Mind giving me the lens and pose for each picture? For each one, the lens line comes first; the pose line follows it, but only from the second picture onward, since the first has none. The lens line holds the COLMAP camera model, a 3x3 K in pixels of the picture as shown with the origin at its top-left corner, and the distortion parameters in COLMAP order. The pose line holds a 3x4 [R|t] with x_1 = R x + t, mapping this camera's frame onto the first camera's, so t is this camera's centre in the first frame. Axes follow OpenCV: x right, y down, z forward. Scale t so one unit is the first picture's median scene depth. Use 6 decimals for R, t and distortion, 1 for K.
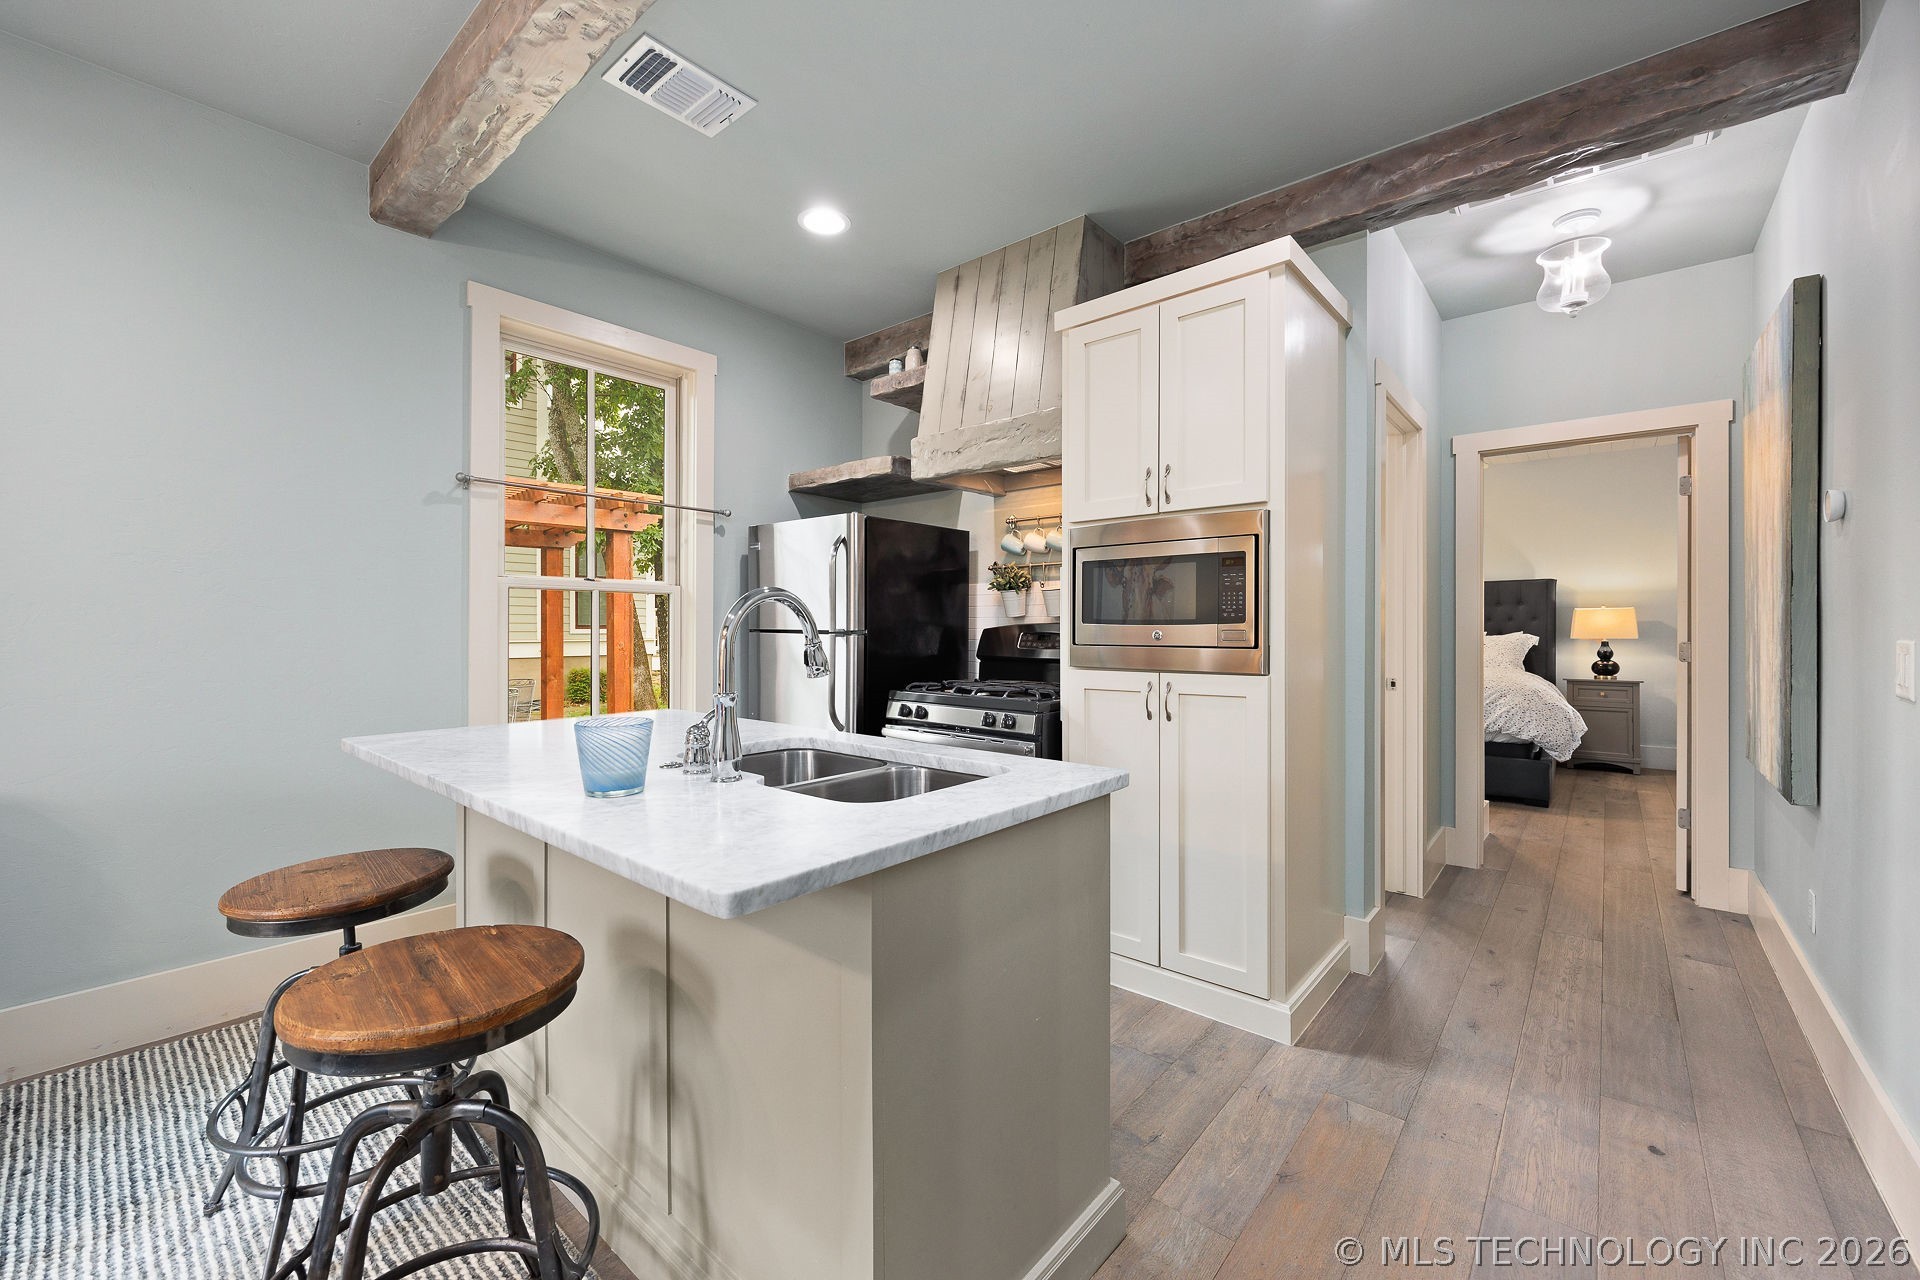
lens RADIAL K [[758.3, 0, 969.1], [0, 758.3, 641.2], [0, 0, 1]] dist [-0.001726, 0.000061]
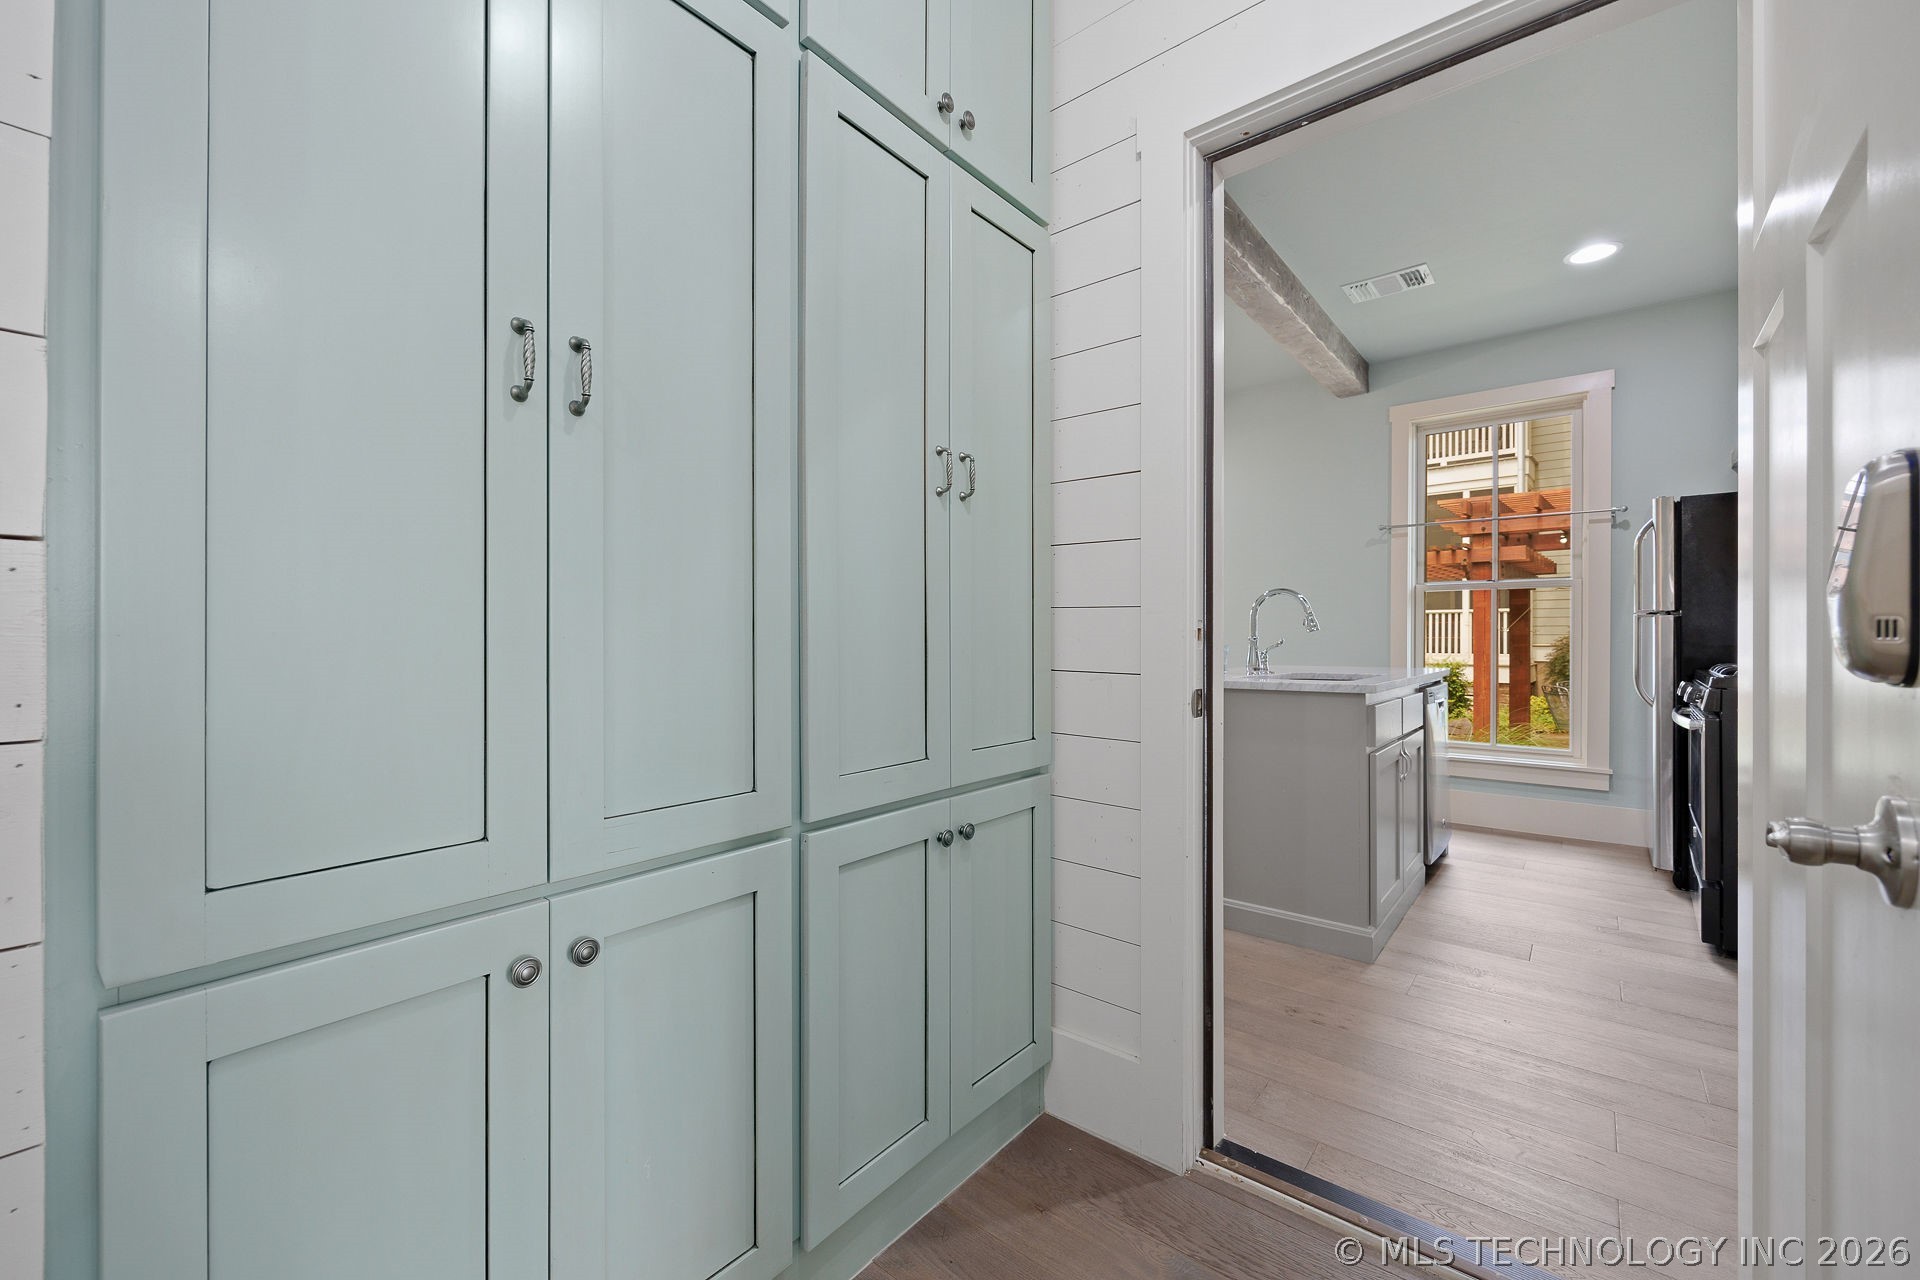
lens RADIAL K [[775.4, 0, 960.1], [0, 775.4, 640.9], [0, 0, 1]] dist [-0.003312, -0.000001]
pose [[0.010010, 0.000153, -0.999950, 4.260120], [-0.015807, 0.999875, -0.000006, 0.196913], [0.999825, 0.015806, 0.010011, 0.201755]]
